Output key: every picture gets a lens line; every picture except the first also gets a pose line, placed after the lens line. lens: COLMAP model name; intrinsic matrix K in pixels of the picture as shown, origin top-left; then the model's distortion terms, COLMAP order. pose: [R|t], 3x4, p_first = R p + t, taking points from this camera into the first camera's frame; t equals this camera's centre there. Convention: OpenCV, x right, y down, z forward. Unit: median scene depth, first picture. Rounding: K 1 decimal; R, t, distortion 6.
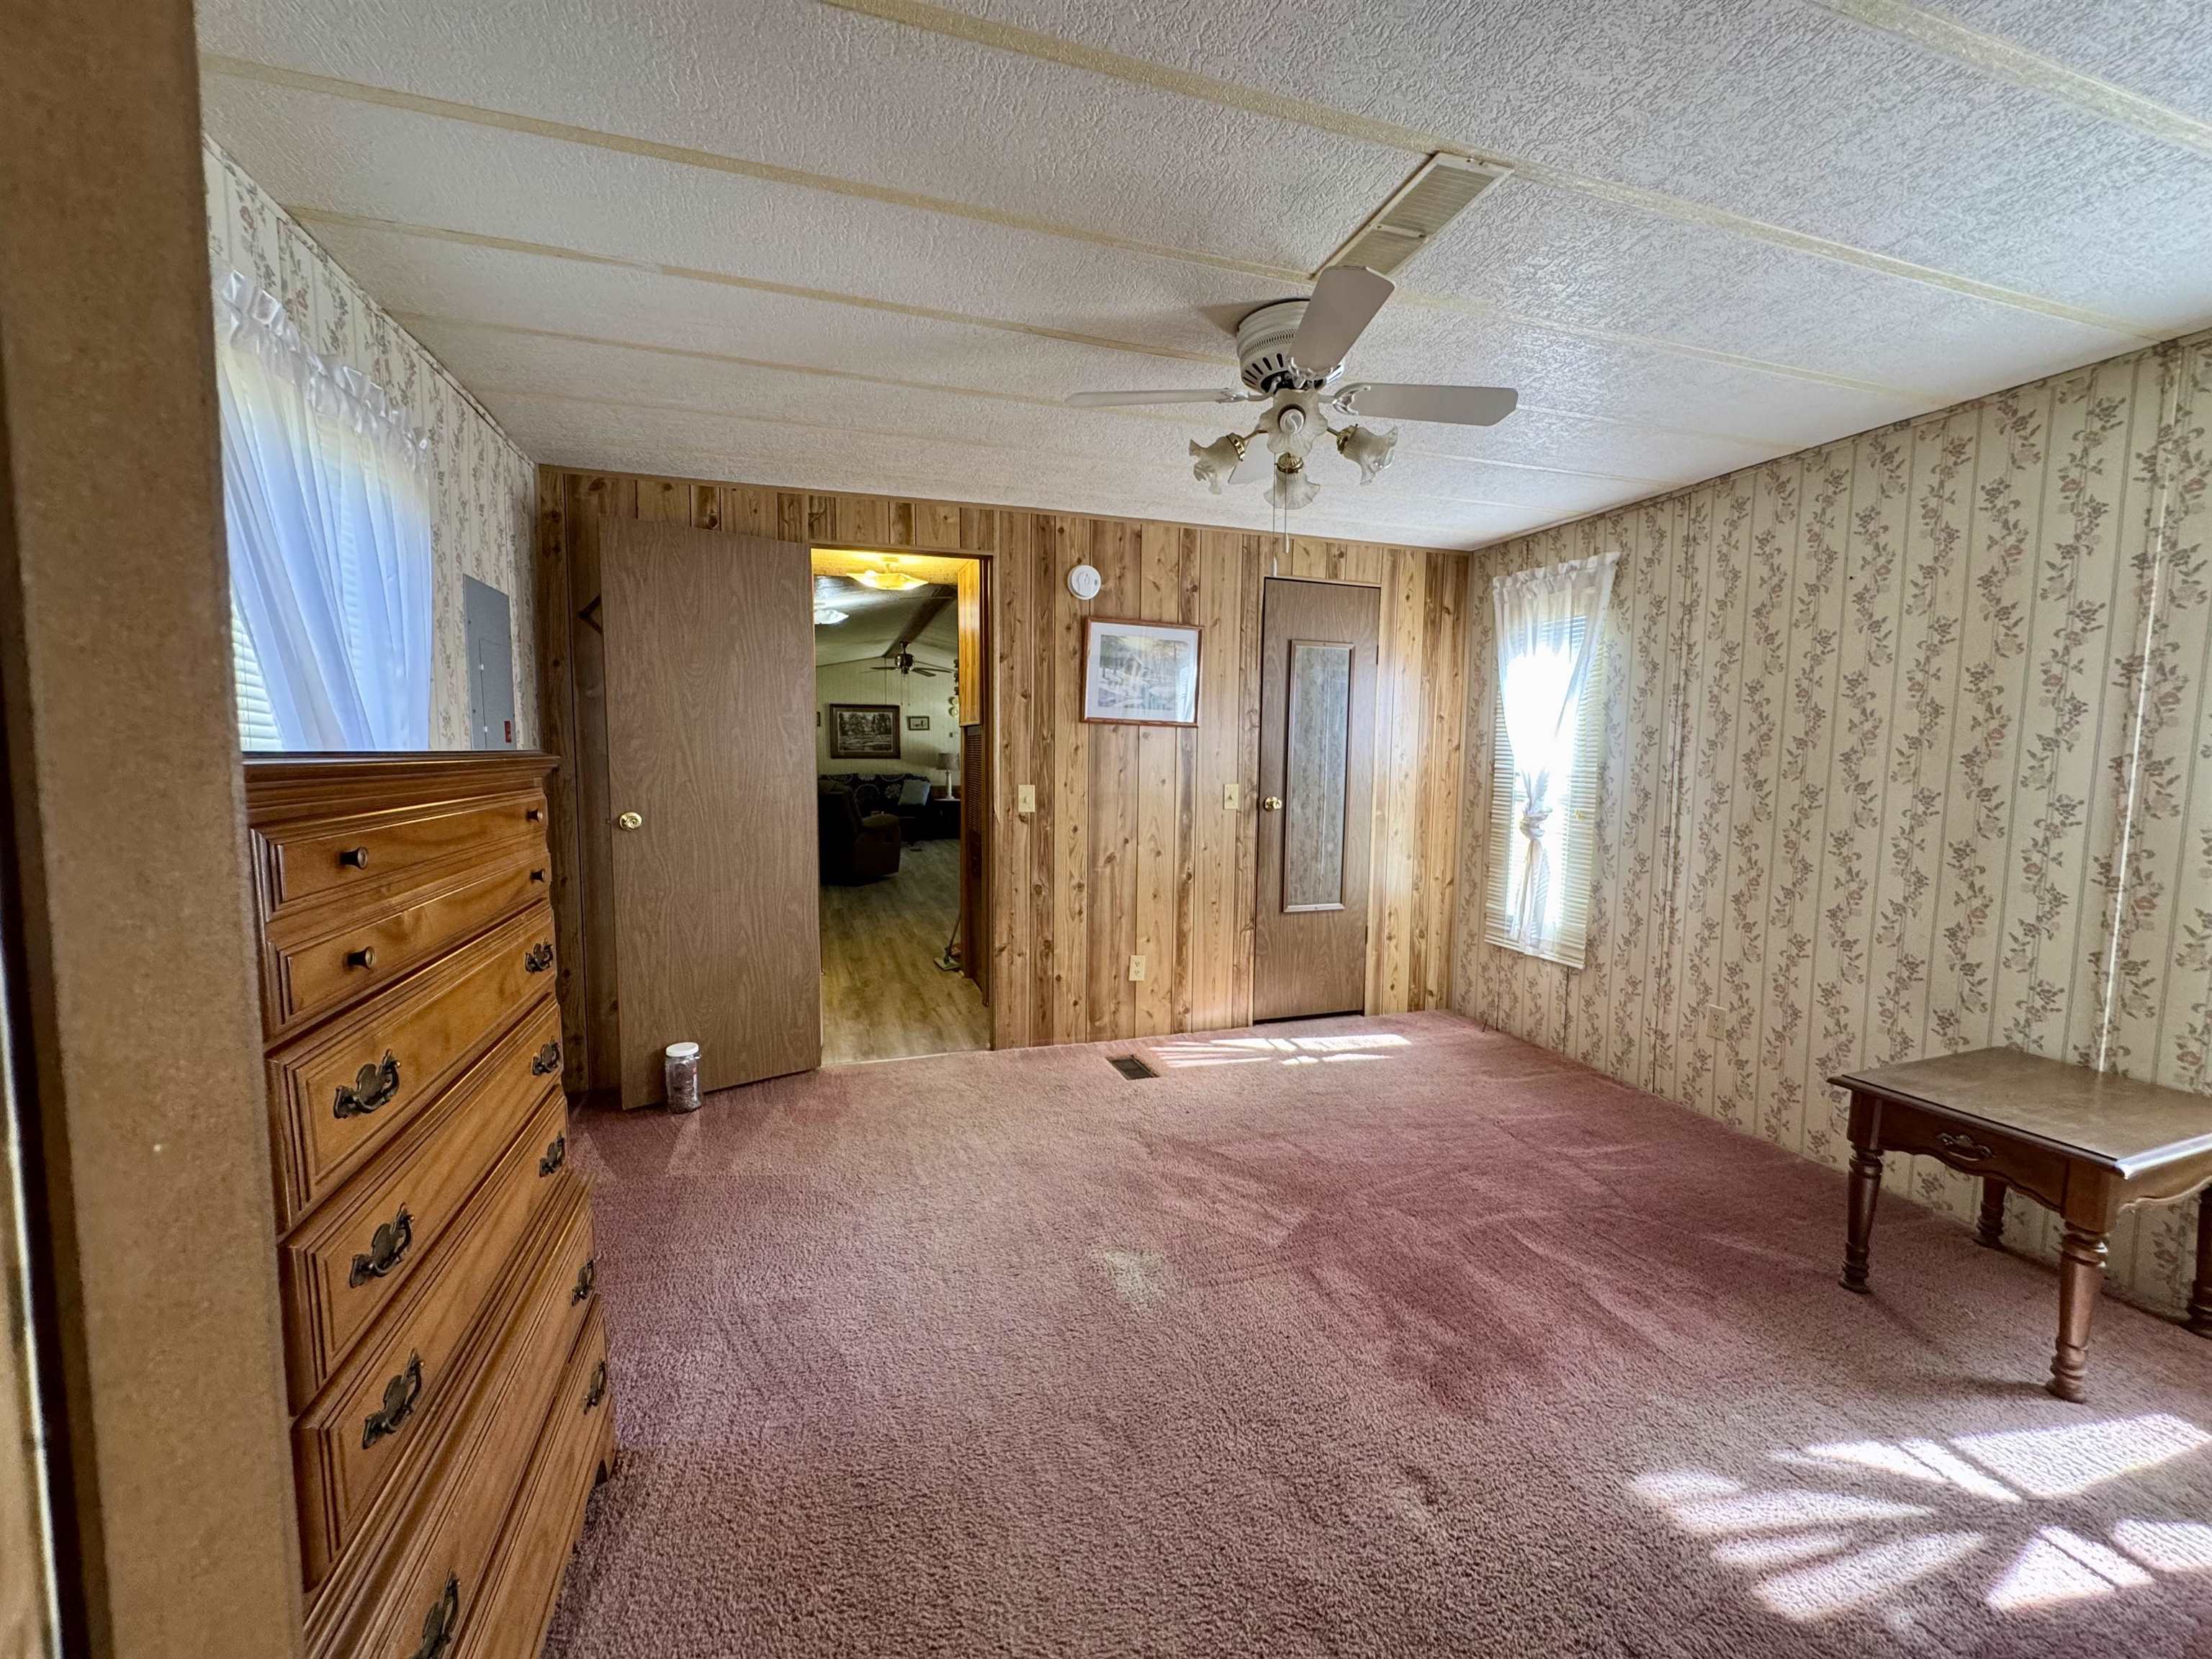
lens RADIAL K [[881.1, 0, 1106.0], [0, 881.1, 829.5], [0, 0, 1]] dist [-0.000640, 0.000090]
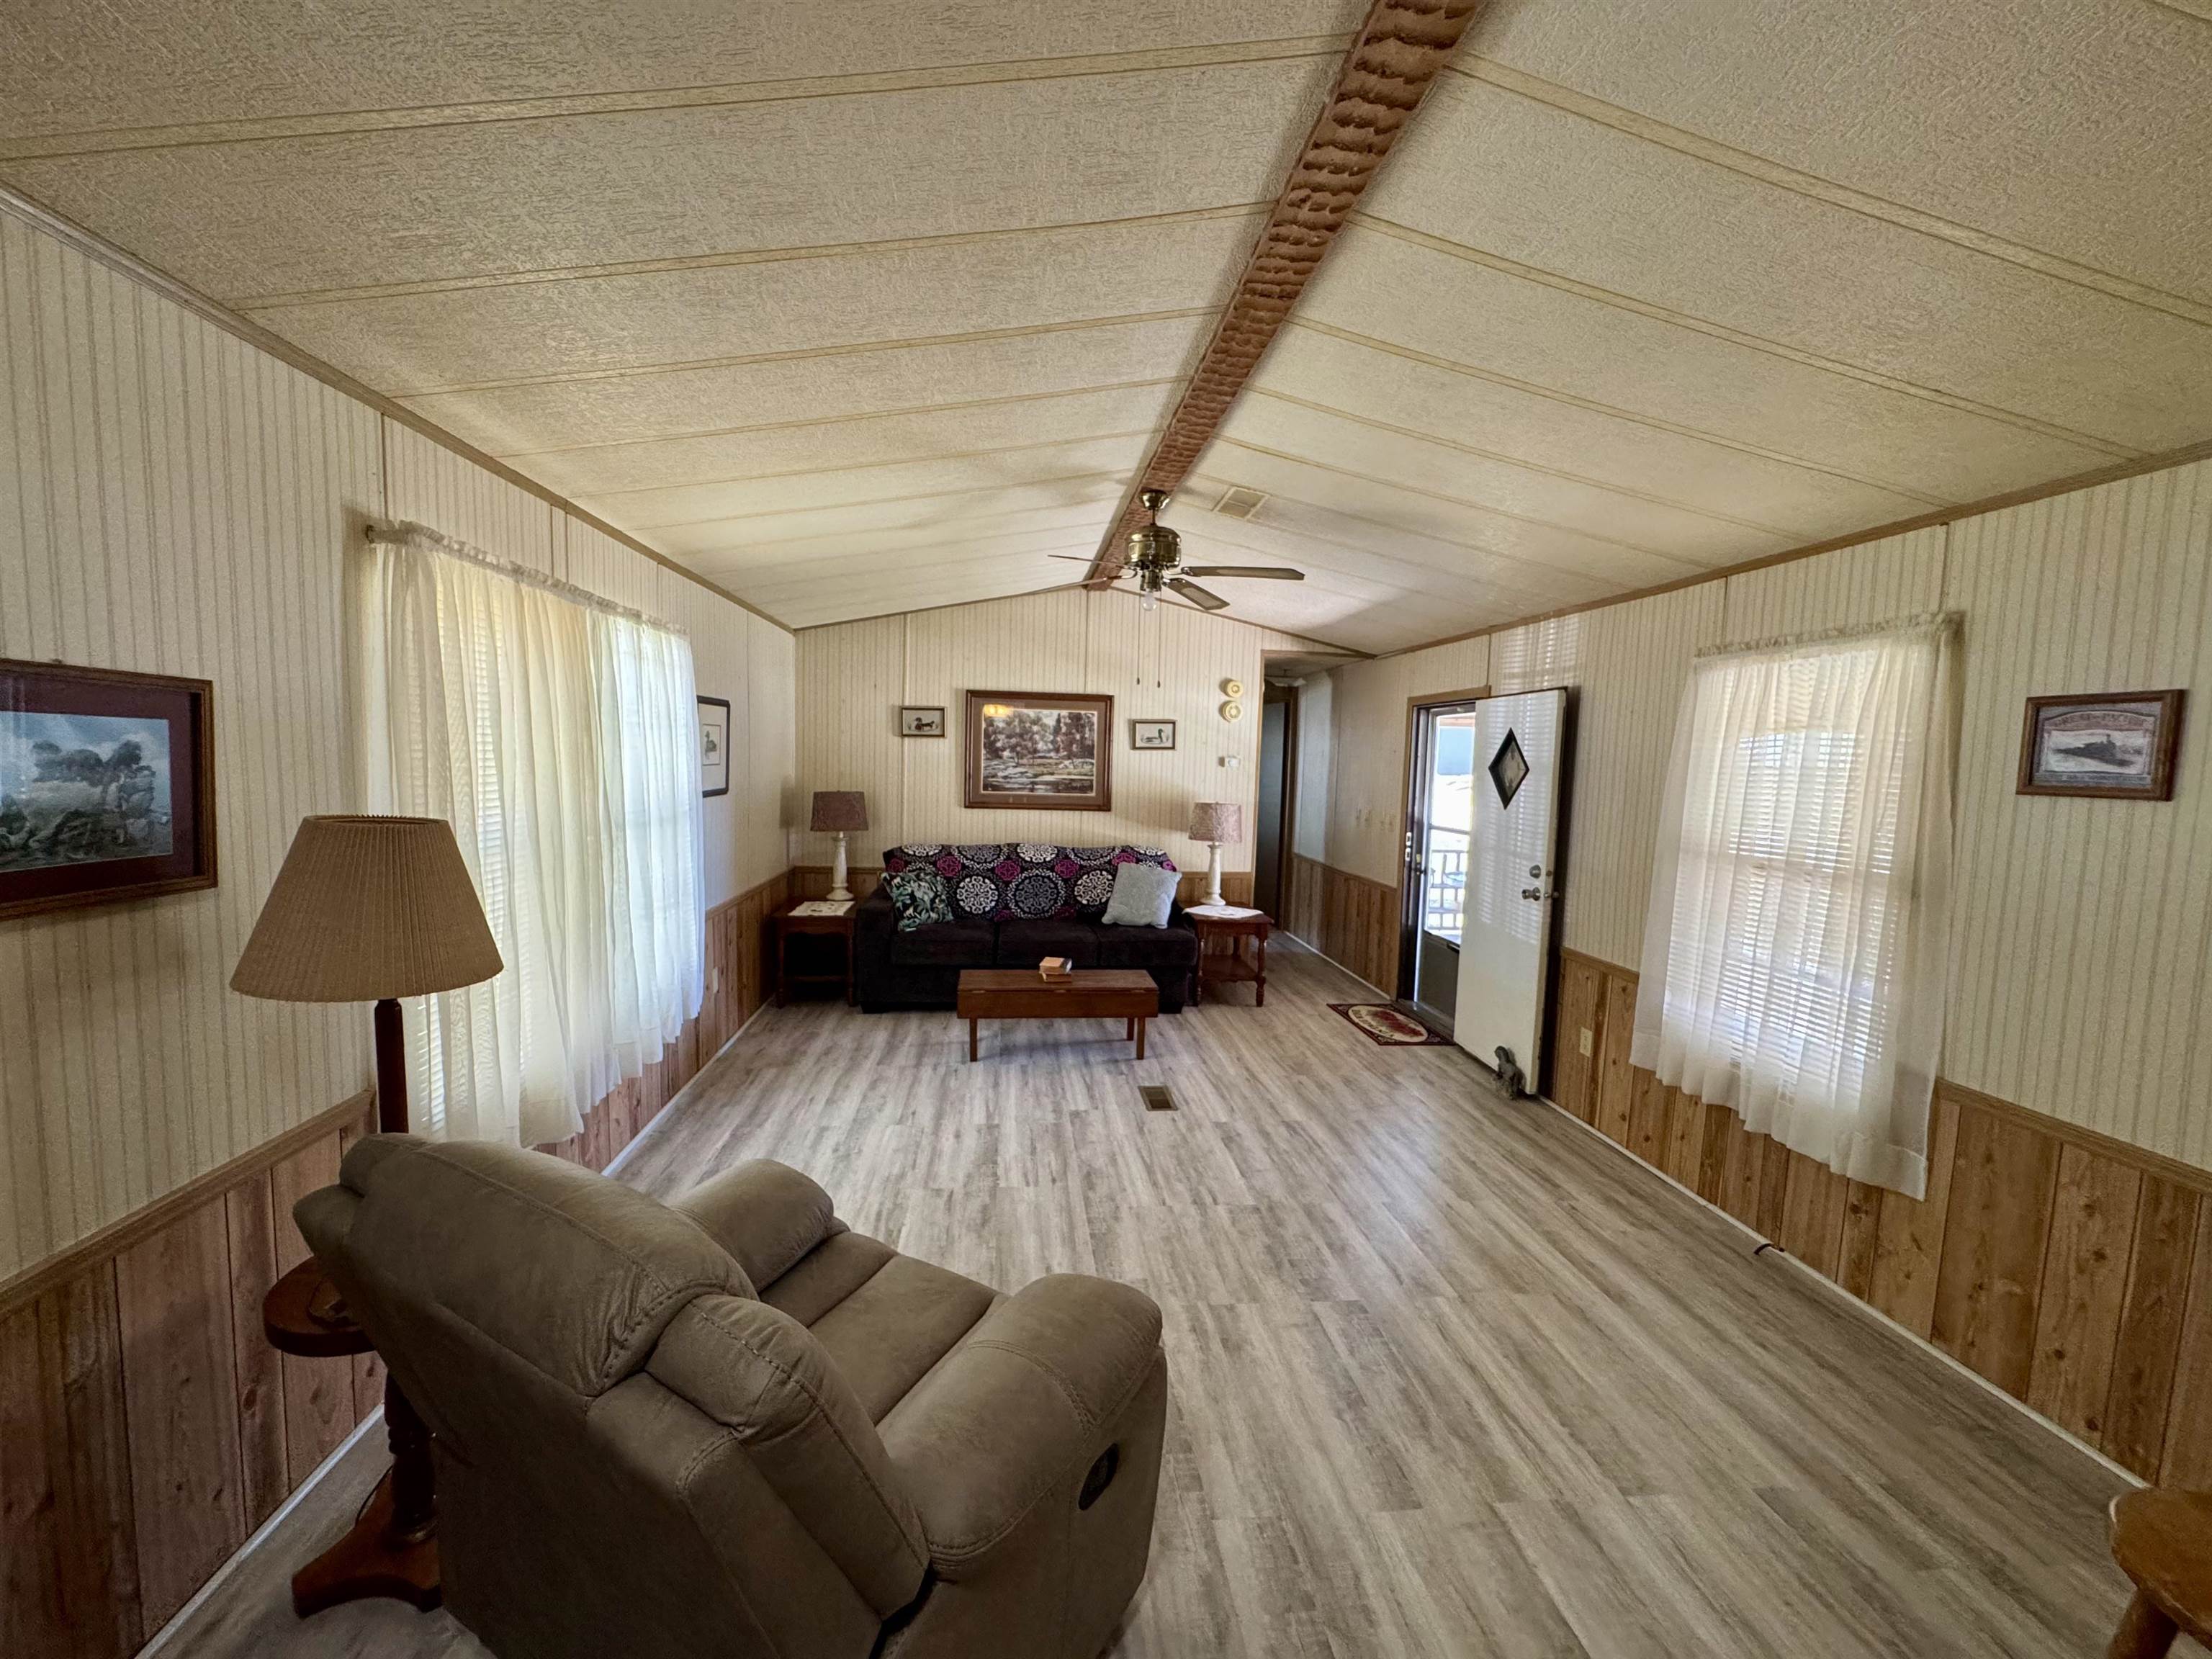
lens RADIAL K [[881.1, 0, 1106.0], [0, 881.1, 829.5], [0, 0, 1]] dist [-0.000640, 0.000090]
pose [[0.978562, 0.037767, -0.202459, -0.145147], [-0.038987, 0.999238, -0.002041, -0.071170], [0.202227, 0.009890, 0.979289, 0.560687]]
